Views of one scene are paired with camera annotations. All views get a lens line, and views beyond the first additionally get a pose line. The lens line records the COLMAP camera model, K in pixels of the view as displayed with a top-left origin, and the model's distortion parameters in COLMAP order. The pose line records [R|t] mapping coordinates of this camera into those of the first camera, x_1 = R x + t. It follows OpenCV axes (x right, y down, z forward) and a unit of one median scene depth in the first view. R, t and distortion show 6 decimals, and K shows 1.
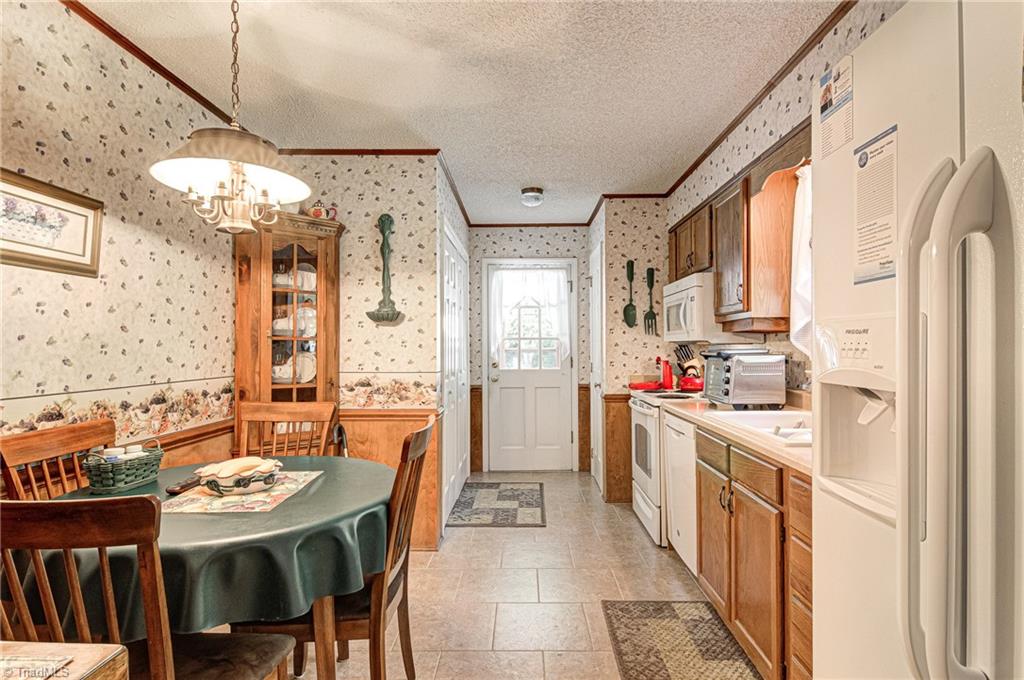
lens RADIAL K [[542.9, 0, 536.0], [0, 542.9, 346.4], [0, 0, 1]] dist [0.014809, -0.014557]
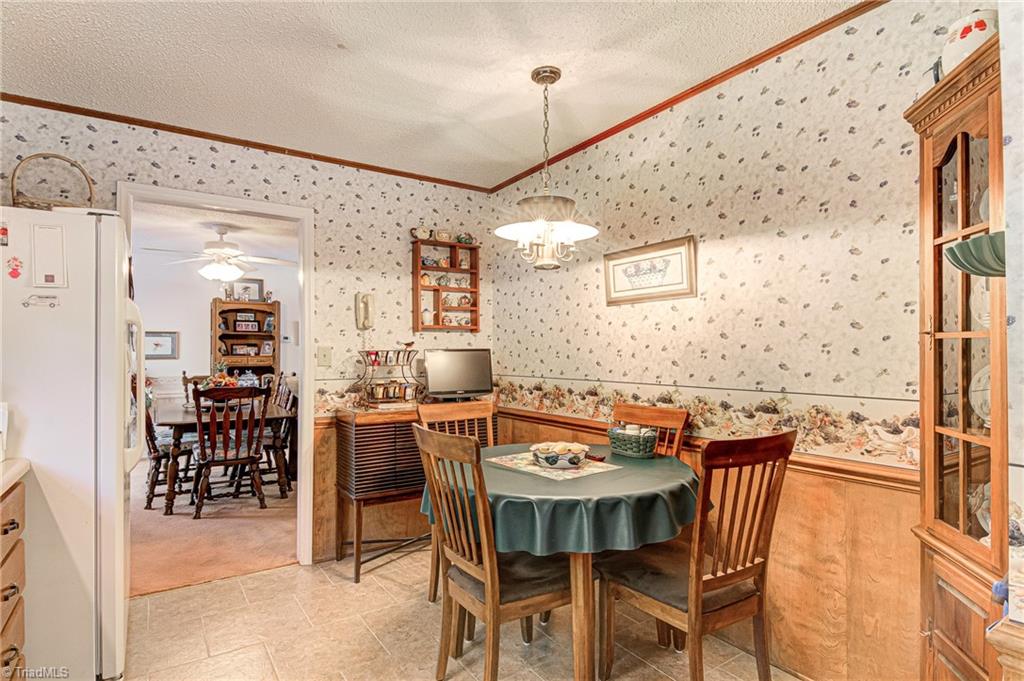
lens RADIAL K [[542.9, 0, 525.8], [0, 542.9, 348.5], [0, 0, 1]] dist [0.014809, -0.014557]
pose [[-0.836780, 0.004082, -0.547524, 0.096783], [0.007766, 0.999960, -0.004415, -0.002516], [0.547484, -0.007946, -0.836778, 0.896751]]
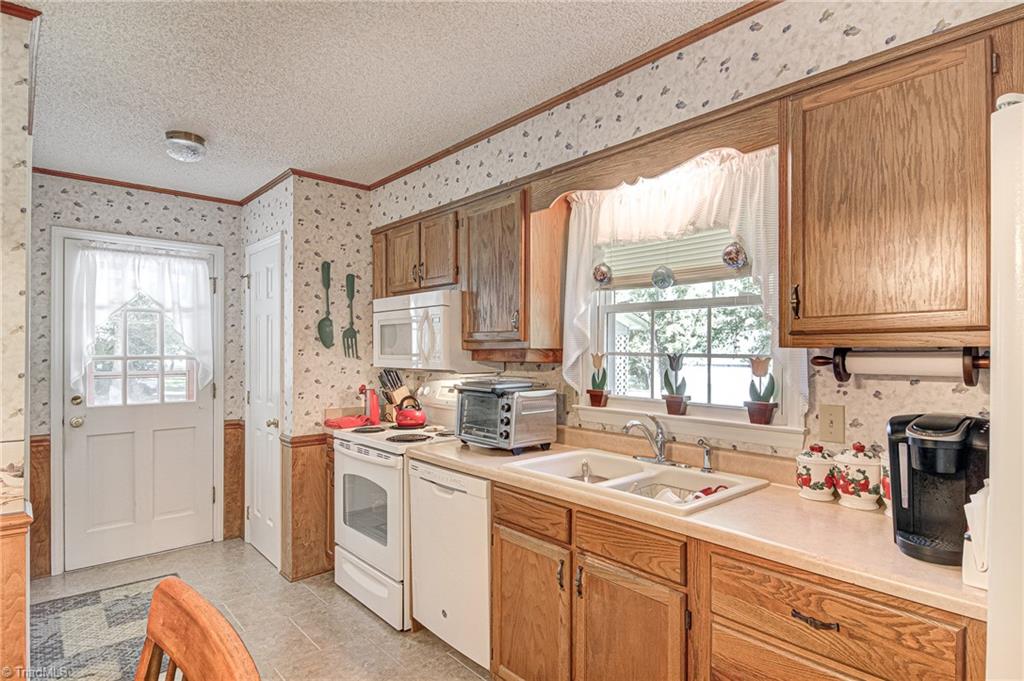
lens RADIAL K [[542.9, 0, 534.2], [0, 542.9, 354.6], [0, 0, 1]] dist [0.014809, -0.014557]
pose [[0.744134, 0.007637, 0.667987, -0.133474], [-0.010194, 0.999948, -0.000076, -0.030358], [-0.667952, -0.006753, 0.744173, 0.236640]]
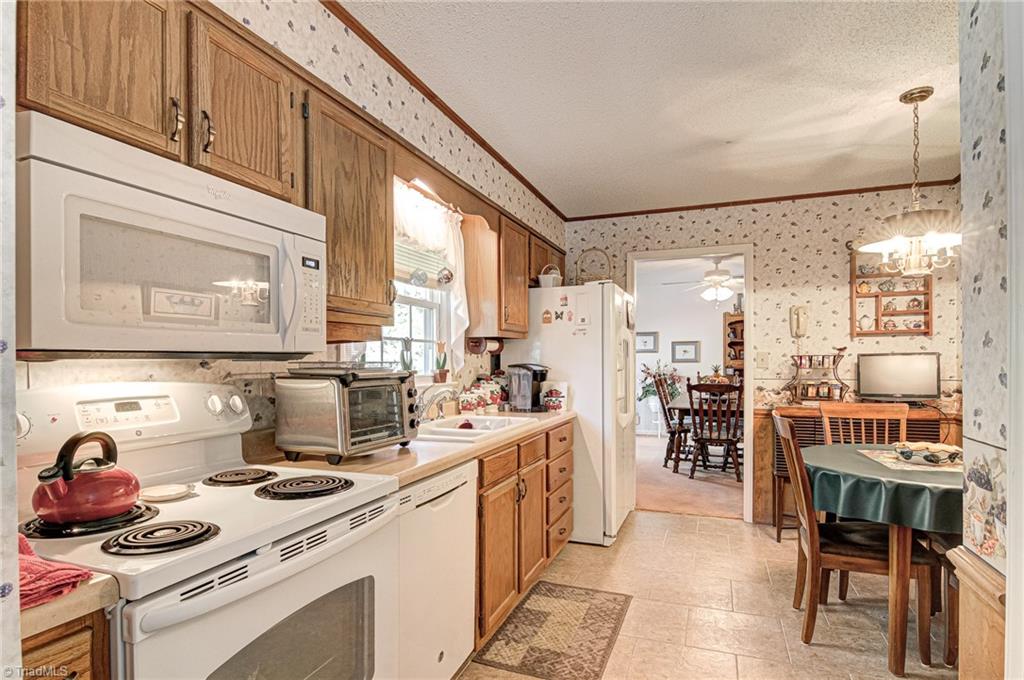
lens RADIAL K [[542.9, 0, 511.9], [0, 542.9, 356.8], [0, 0, 1]] dist [0.014809, -0.014557]
pose [[-0.927144, 0.012456, 0.374499, -0.040813], [0.010830, 0.999921, -0.006446, -0.001548], [-0.374550, -0.001921, -0.927205, 1.159963]]
